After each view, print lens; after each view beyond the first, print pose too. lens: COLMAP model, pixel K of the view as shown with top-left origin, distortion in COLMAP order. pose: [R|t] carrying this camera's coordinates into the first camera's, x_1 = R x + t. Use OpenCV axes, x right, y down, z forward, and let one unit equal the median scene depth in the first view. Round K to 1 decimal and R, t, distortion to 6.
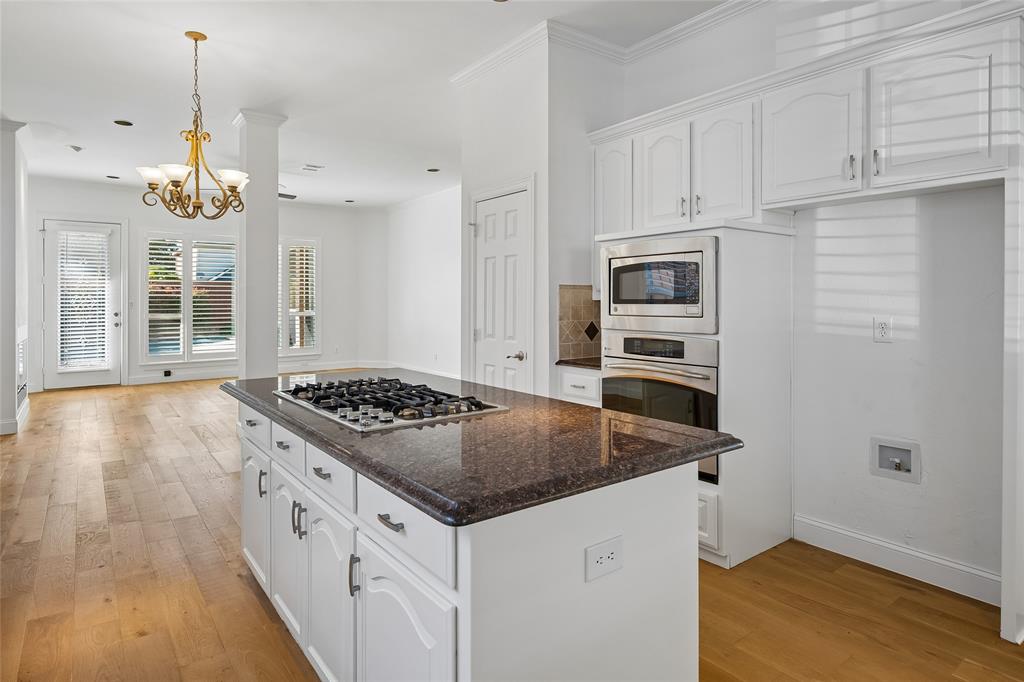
lens RADIAL K [[571.2, 0, 511.6], [0, 571.2, 302.0], [0, 0, 1]] dist [0.000353, -0.000320]
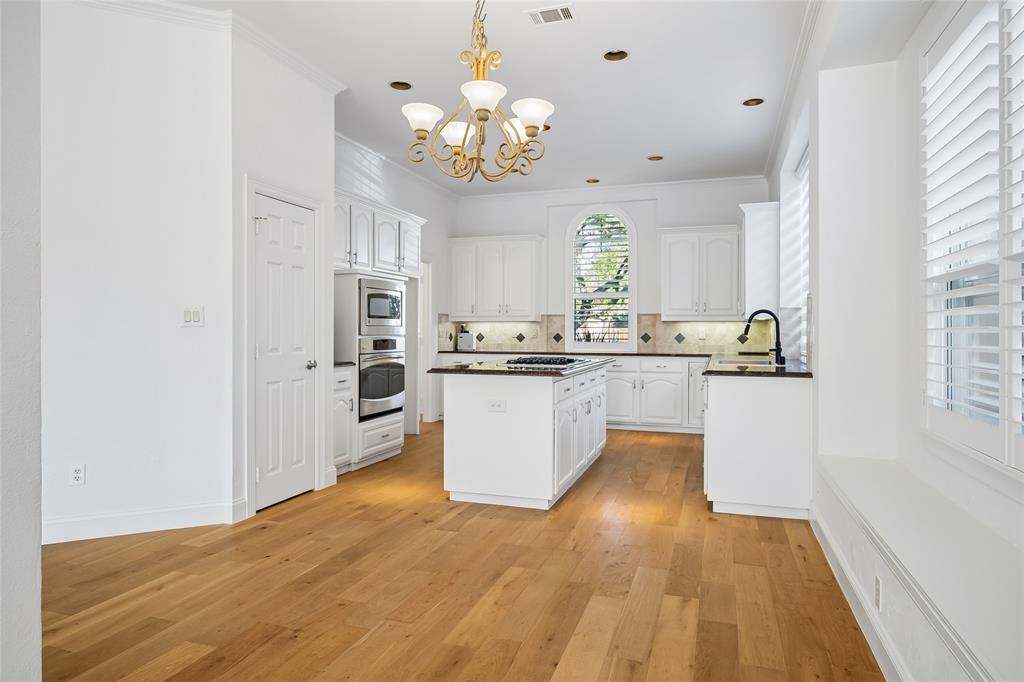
lens RADIAL K [[617.6, 0, 511.0], [0, 617.6, 330.6], [0, 0, 1]] dist [-0.002373, -0.000409]
pose [[-0.566769, 0.002274, 0.823874, -1.447637], [0.002401, 0.999997, -0.001109, 0.040820], [-0.823874, 0.001350, -0.566772, 1.704616]]
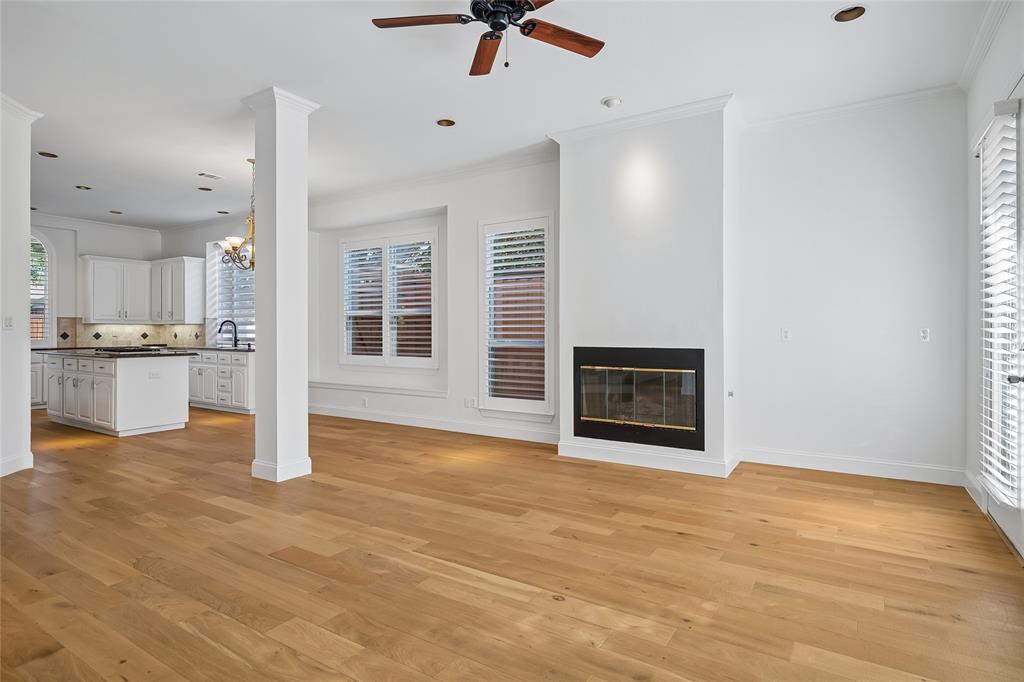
lens RADIAL K [[540.7, 0, 505.3], [0, 540.7, 326.1], [0, 0, 1]] dist [-0.000223, -0.000083]
pose [[-0.937518, -0.001765, -0.347932, -0.847805], [-0.000290, 0.999991, -0.004290, 0.027945], [0.347936, -0.003921, -0.937510, 3.368868]]
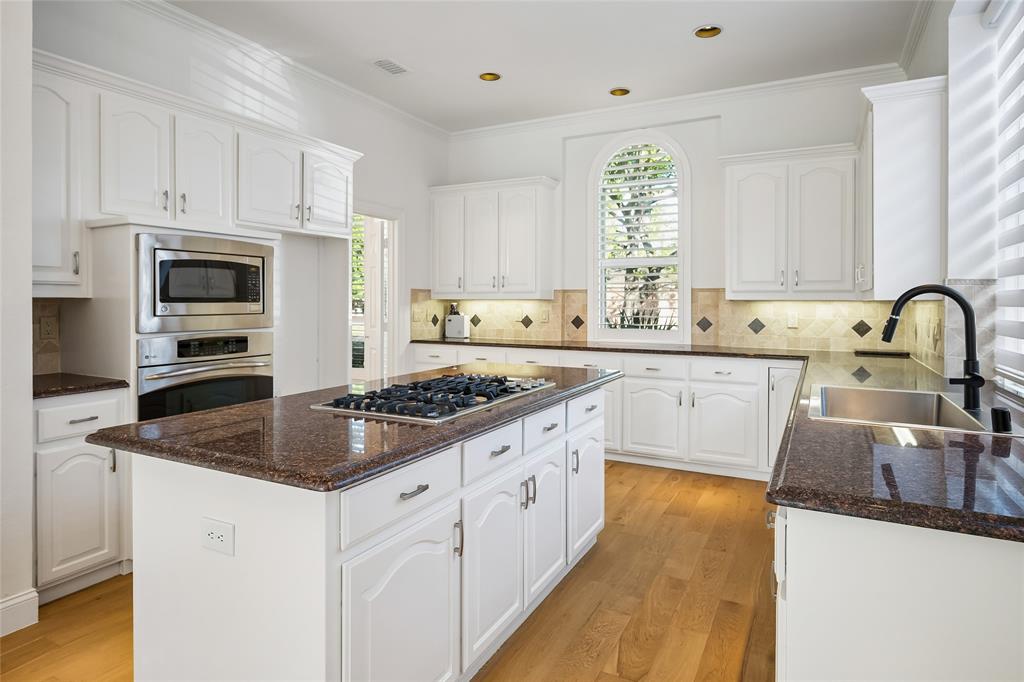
lens RADIAL K [[583.2, 0, 508.4], [0, 583.2, 302.7], [0, 0, 1]] dist [-0.006402, -0.001797]
pose [[-0.423055, -0.001309, 0.906103, -0.880367], [0.002563, 0.999993, 0.002641, 0.002595], [-0.906100, 0.003440, -0.423049, 0.954389]]
